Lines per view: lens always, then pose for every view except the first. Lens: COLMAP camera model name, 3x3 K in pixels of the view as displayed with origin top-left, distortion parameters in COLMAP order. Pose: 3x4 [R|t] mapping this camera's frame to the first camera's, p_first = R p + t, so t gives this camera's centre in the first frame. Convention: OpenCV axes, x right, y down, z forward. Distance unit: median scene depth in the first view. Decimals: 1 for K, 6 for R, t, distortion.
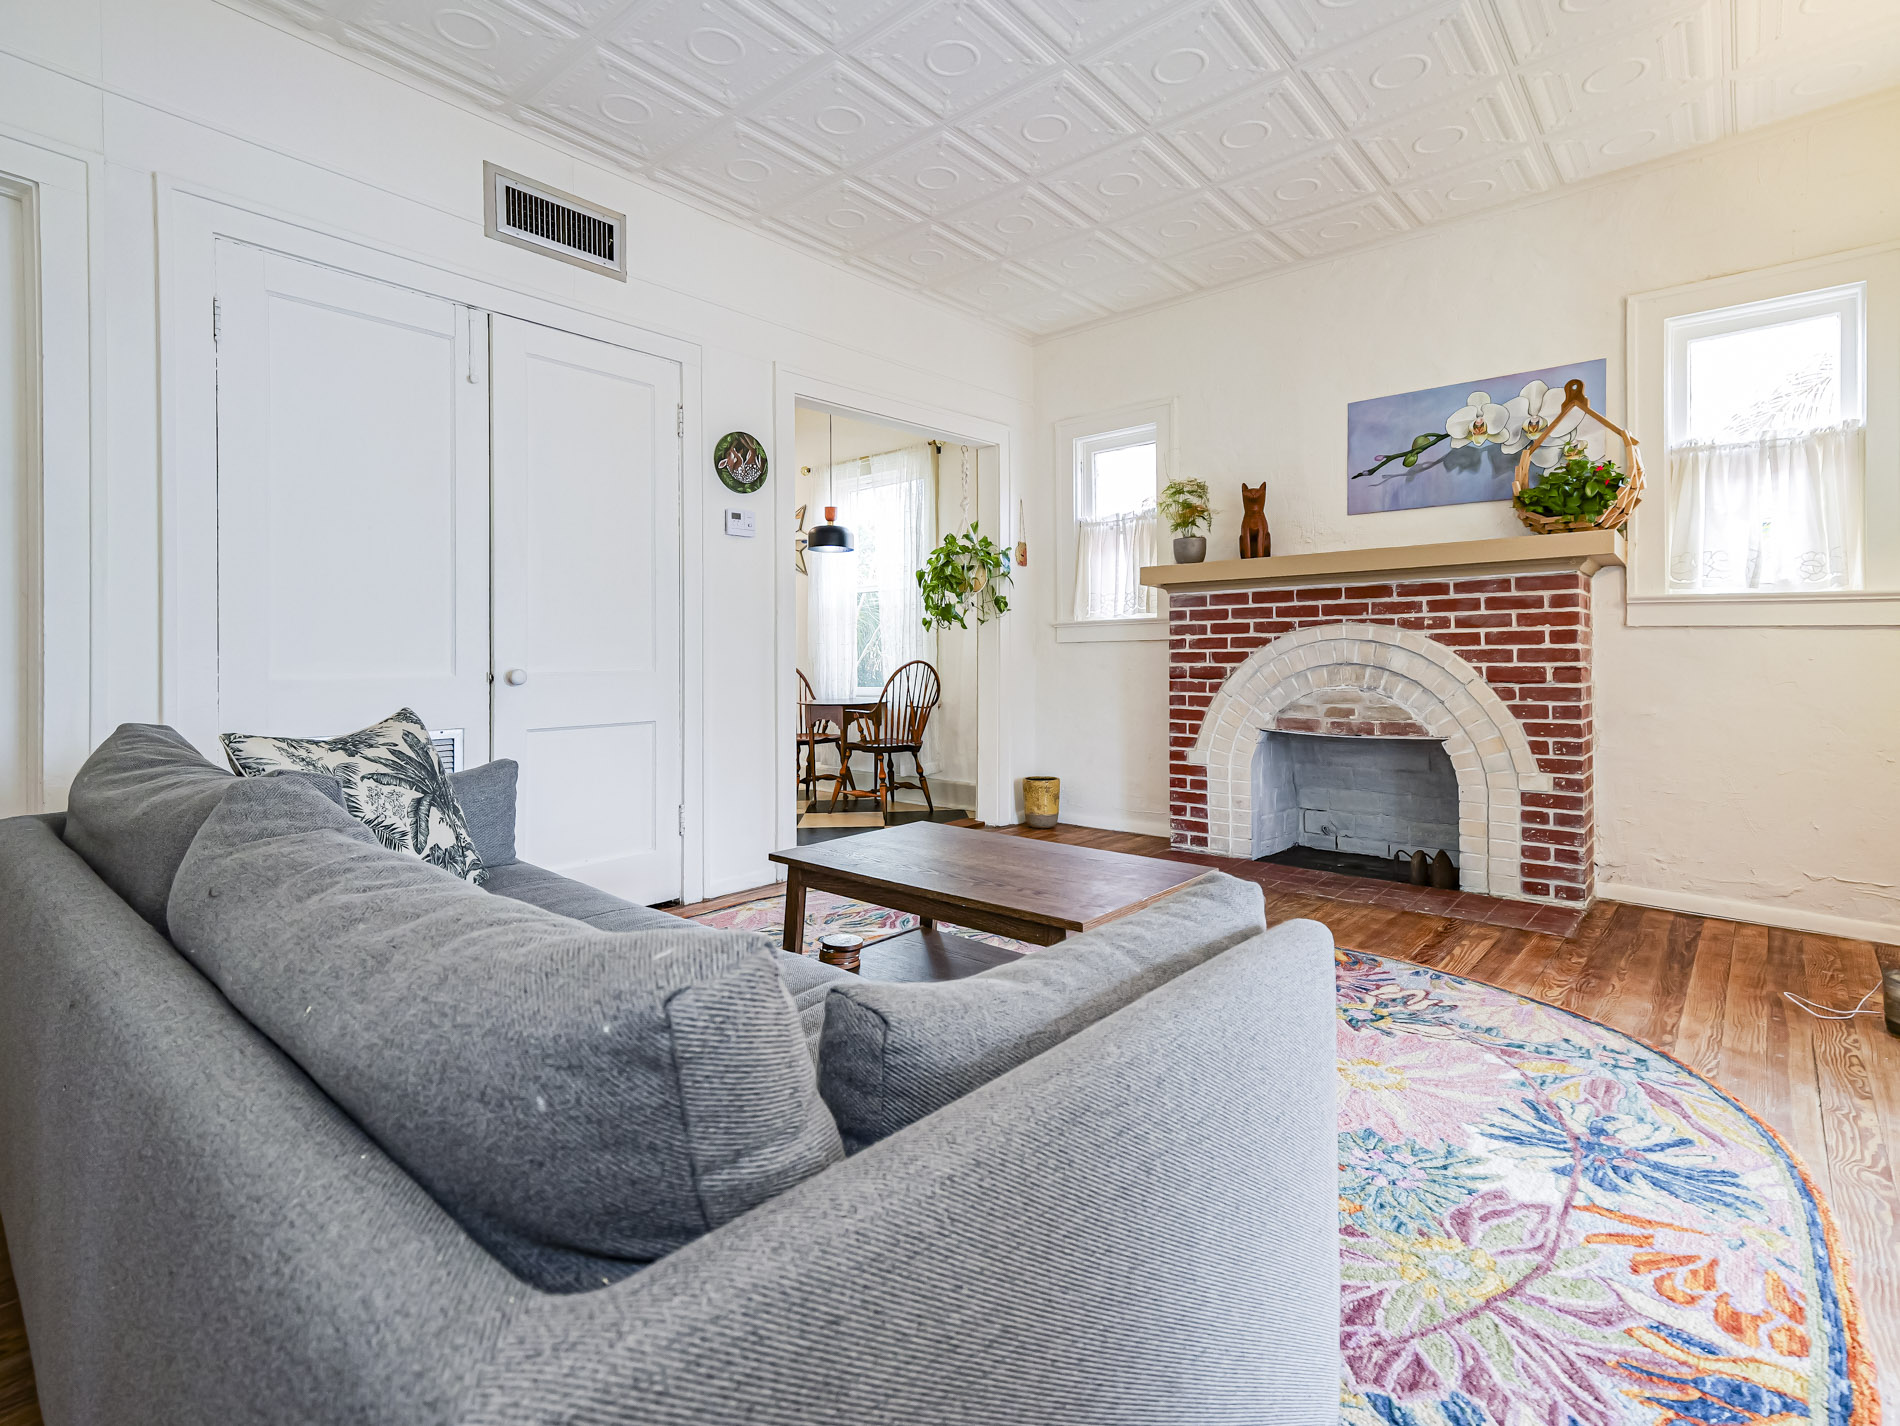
lens RADIAL K [[919.0, 0, 951.2], [0, 919.0, 655.1], [0, 0, 1]] dist [0.026715, 0.000345]
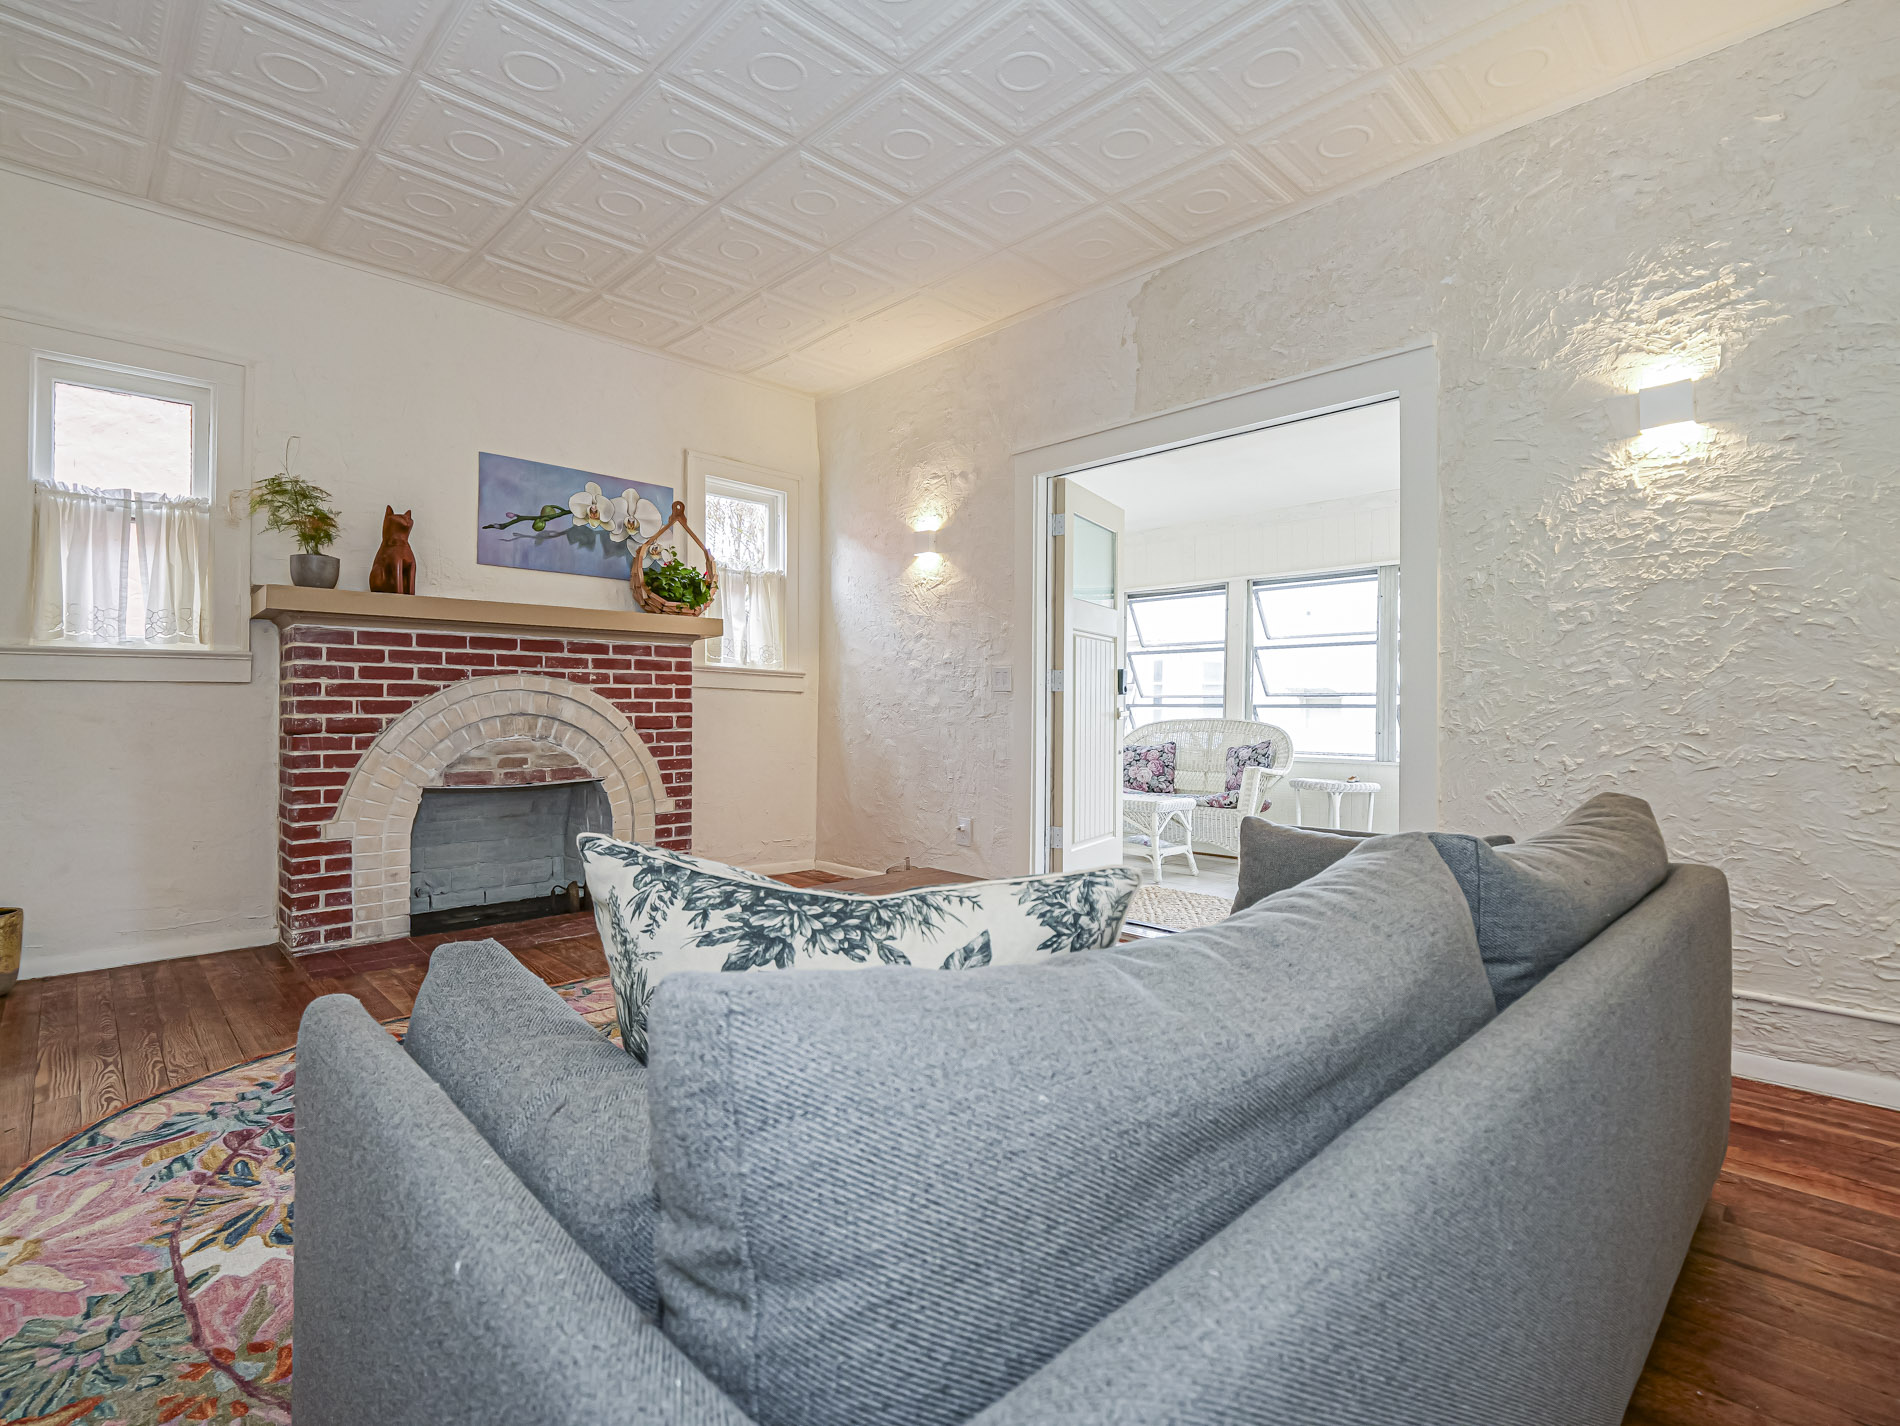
lens RADIAL K [[917.4, 0, 951.4], [0, 917.4, 706.5], [0, 0, 1]] dist [-0.008406, -0.001123]
pose [[0.080242, 0.005391, 0.996761, -0.579937], [-0.008337, 0.999954, -0.004737, 0.001815], [-0.996741, -0.007930, 0.080284, 0.478299]]
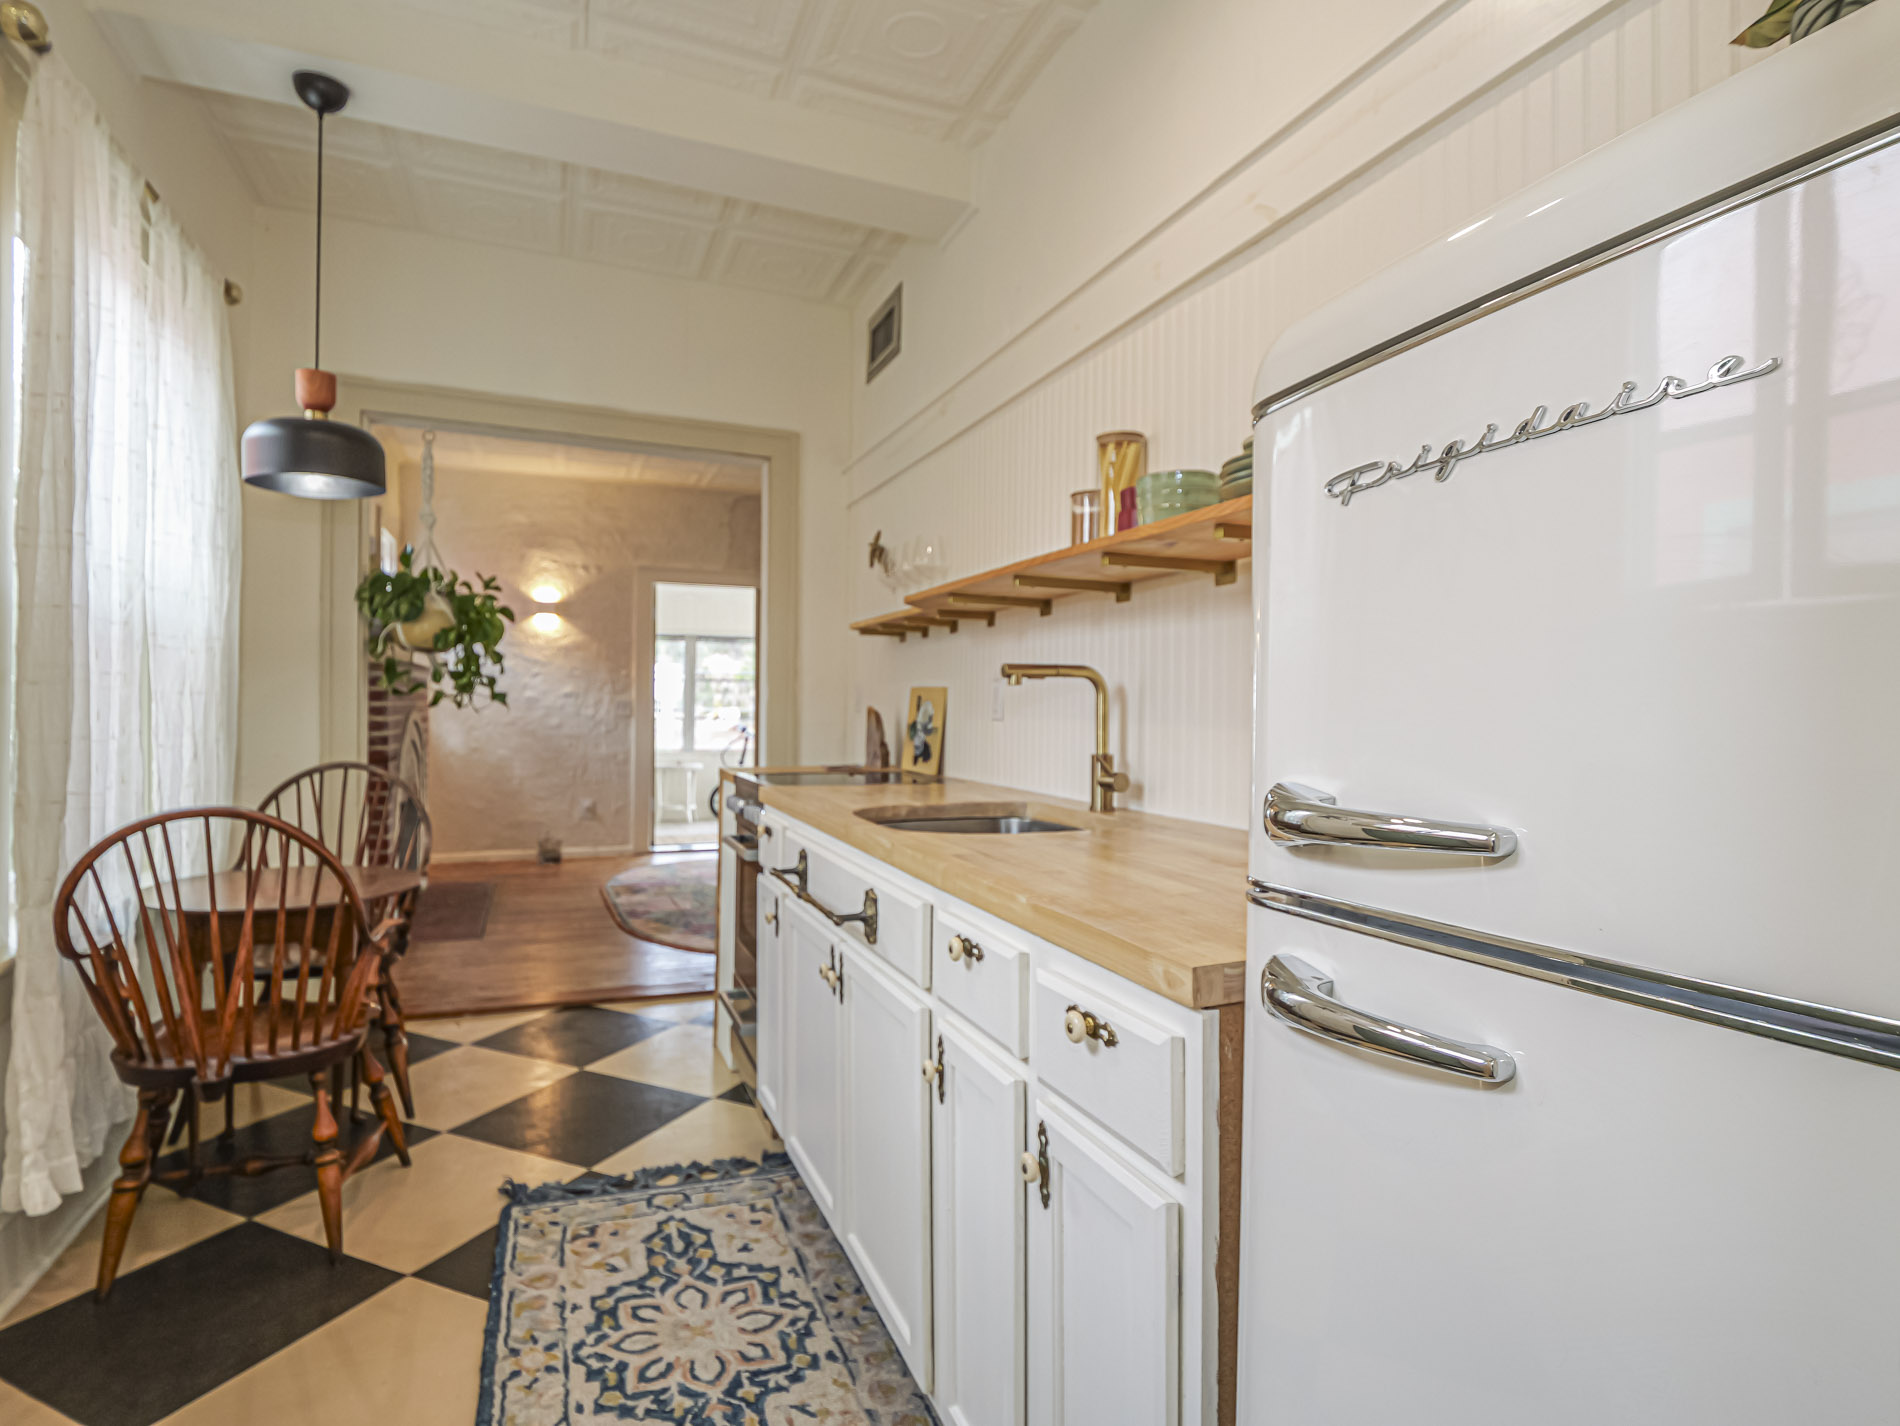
lens RADIAL K [[945.9, 0, 941.4], [0, 945.9, 698.4], [0, 0, 1]] dist [-0.001257, -0.007497]
pose [[-0.896459, -0.001691, 0.443123, -0.811642], [-0.007418, 0.999910, -0.011192, -0.042210], [-0.443064, -0.013321, -0.896391, 1.938927]]
